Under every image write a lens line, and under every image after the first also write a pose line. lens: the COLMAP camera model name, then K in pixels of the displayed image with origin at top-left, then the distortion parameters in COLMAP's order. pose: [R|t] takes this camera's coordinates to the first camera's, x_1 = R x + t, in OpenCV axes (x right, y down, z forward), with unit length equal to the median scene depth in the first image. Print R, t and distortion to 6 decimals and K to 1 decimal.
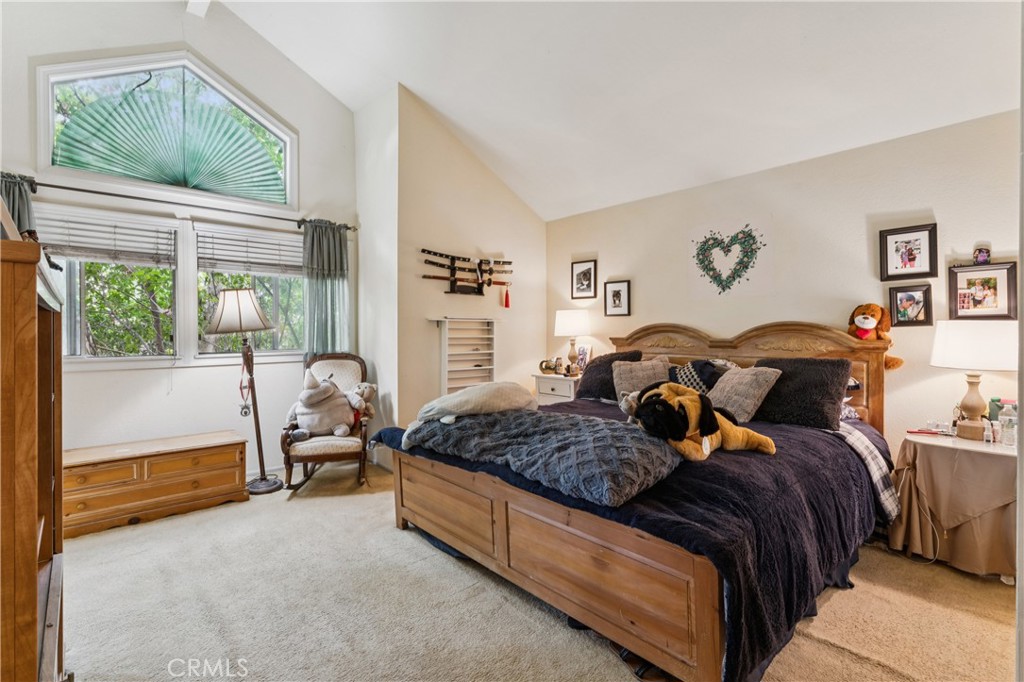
lens RADIAL K [[475.7, 0, 512.0], [0, 475.7, 341.0], [0, 0, 1]] dist [0.000261, 0.000198]
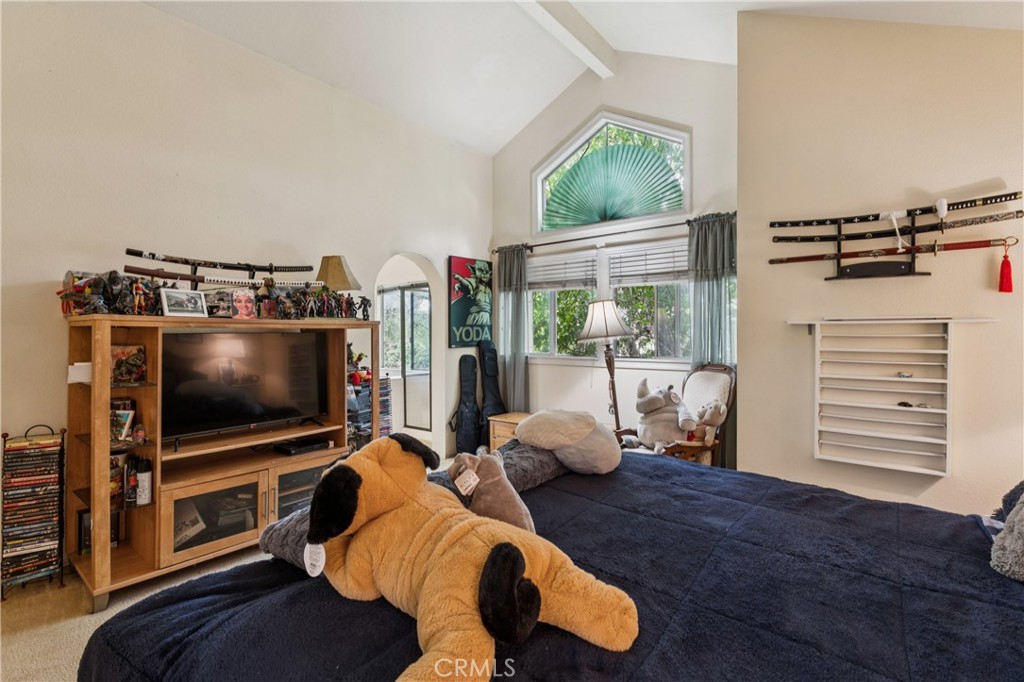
lens RADIAL K [[475.7, 0, 512.0], [0, 475.7, 341.0], [0, 0, 1]] dist [0.000261, 0.000198]
pose [[0.151130, 0.012293, -0.988437, 0.437085], [-0.026349, 0.999617, 0.008404, -0.015035], [0.988163, 0.024774, 0.151396, 0.511764]]
